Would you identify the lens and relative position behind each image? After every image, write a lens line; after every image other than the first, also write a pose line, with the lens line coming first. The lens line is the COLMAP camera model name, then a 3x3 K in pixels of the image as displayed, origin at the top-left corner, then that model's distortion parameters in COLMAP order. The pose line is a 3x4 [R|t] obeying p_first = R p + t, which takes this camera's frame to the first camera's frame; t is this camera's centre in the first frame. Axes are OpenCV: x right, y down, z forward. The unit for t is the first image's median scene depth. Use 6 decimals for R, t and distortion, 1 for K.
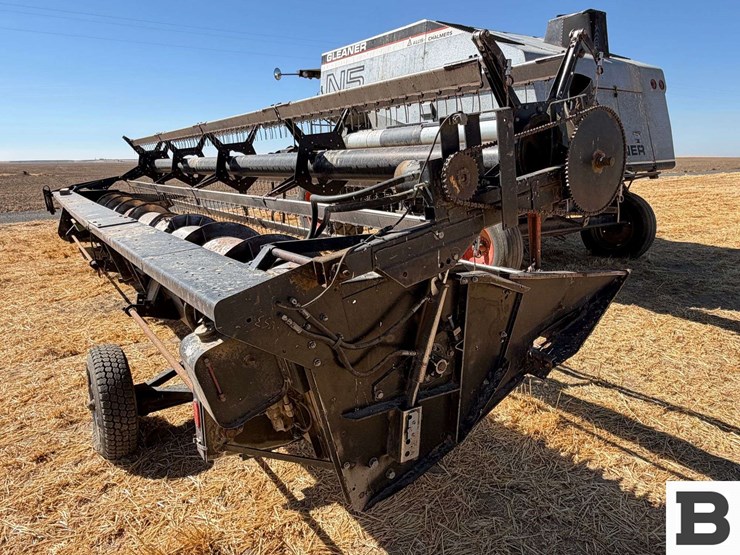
lens RADIAL K [[475.8, 0, 360.6], [0, 475.8, 277.8], [0, 0, 1]] dist [-0.004748, 0.007455]
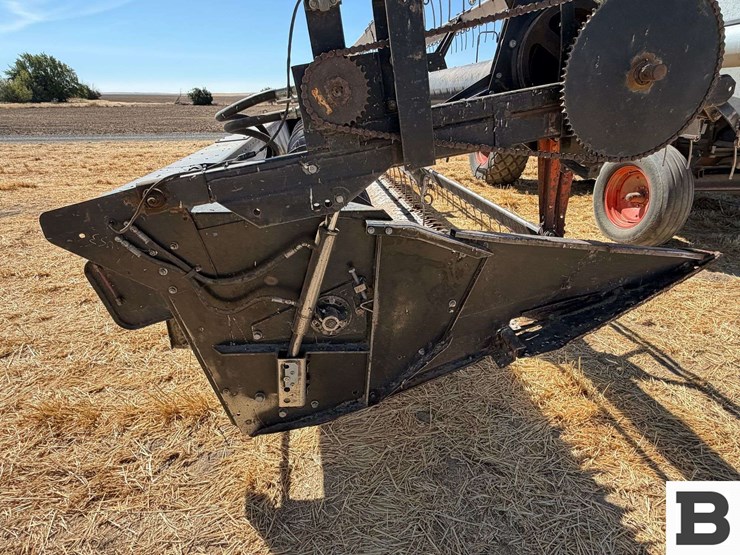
lens RADIAL K [[397.8, 0, 360.1], [0, 397.8, 278.9], [0, 0, 1]] dist [-0.001364, 0.002245]
pose [[0.884898, 0.203848, -0.418809, 0.281113], [-0.121053, 0.968900, 0.215823, -0.032782], [0.449779, -0.140283, 0.882054, 0.213179]]
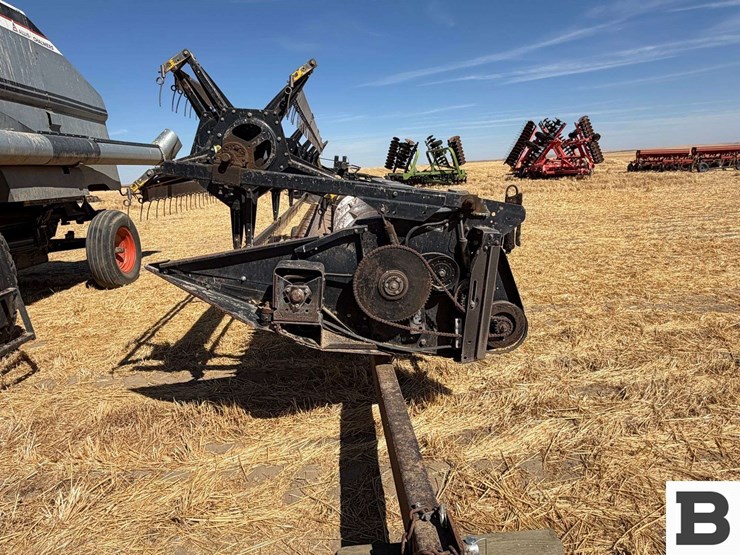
lens RADIAL K [[475.8, 0, 362.9], [0, 475.8, 273.3], [0, 0, 1]] dist [-0.004748, 0.007455]
pose [[-0.854250, -0.047300, 0.517707, -1.762026], [0.194968, 0.894015, 0.403392, -0.740420], [-0.481918, 0.445534, -0.754490, 3.266622]]
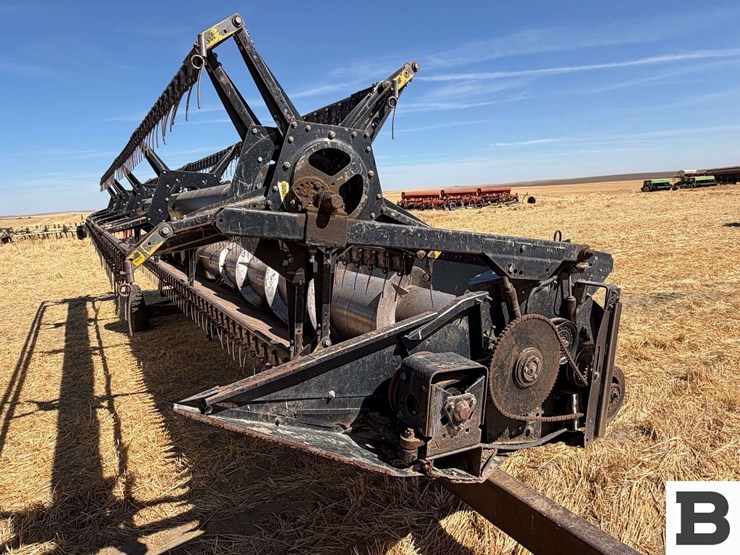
lens RADIAL K [[475.8, 0, 370.6], [0, 475.8, 277.5], [0, 0, 1]] dist [-0.004748, 0.007455]
pose [[-0.995334, 0.063490, 0.072652, -1.224576], [0.087625, 0.910014, 0.405211, -0.756843], [-0.040388, 0.409686, -0.911332, 3.154931]]
